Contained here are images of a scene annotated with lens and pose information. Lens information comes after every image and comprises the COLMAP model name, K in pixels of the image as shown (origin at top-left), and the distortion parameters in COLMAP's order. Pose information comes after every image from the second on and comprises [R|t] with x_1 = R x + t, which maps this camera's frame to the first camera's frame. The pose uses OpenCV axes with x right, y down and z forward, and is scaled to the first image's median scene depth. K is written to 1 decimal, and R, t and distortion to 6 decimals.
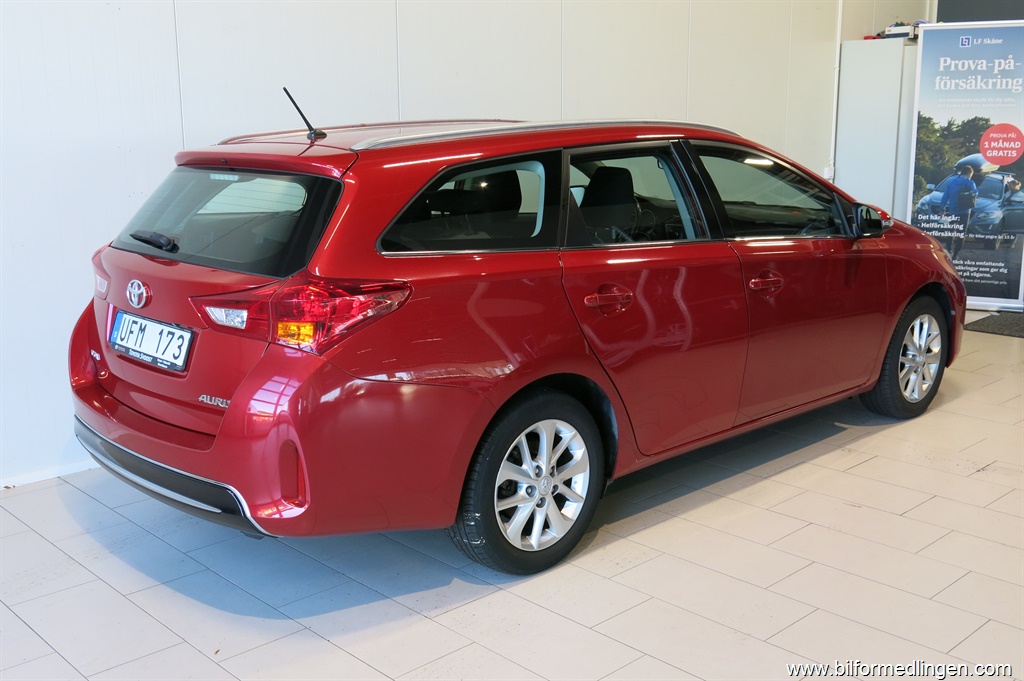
lens RADIAL K [[1071.6, 0, 512.0], [0, 1071.6, 340.5], [0, 0, 1]] dist [-0.002630, 0.005553]
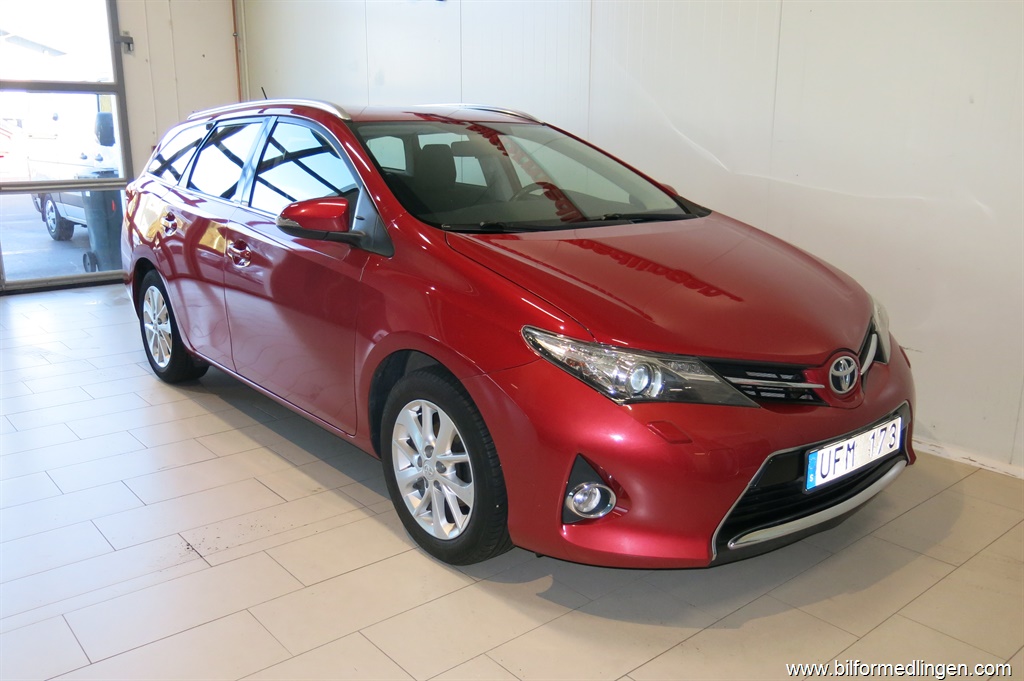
lens RADIAL K [[849.7, 0, 512.0], [0, 849.7, 340.5], [0, 0, 1]] dist [-0.010198, -0.002697]
pose [[-0.061031, 0.238183, -0.969301, 1.100344], [-0.212452, 0.945758, 0.245775, -0.244356], [0.975264, 0.220929, -0.007118, 1.348398]]
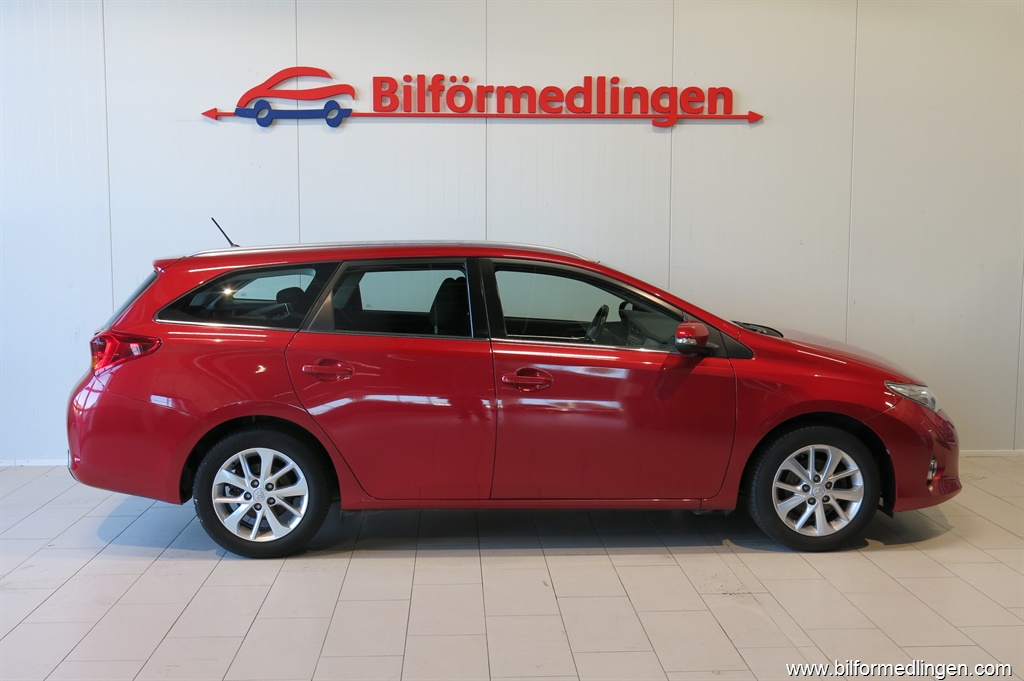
lens RADIAL K [[1071.6, 0, 512.0], [0, 1071.6, 340.5], [0, 0, 1]] dist [-0.002630, 0.005553]
pose [[0.757682, 0.071944, -0.648647, 1.026977], [-0.143366, 0.987975, -0.057885, -0.027326], [0.636682, 0.136853, 0.758885, 0.100793]]
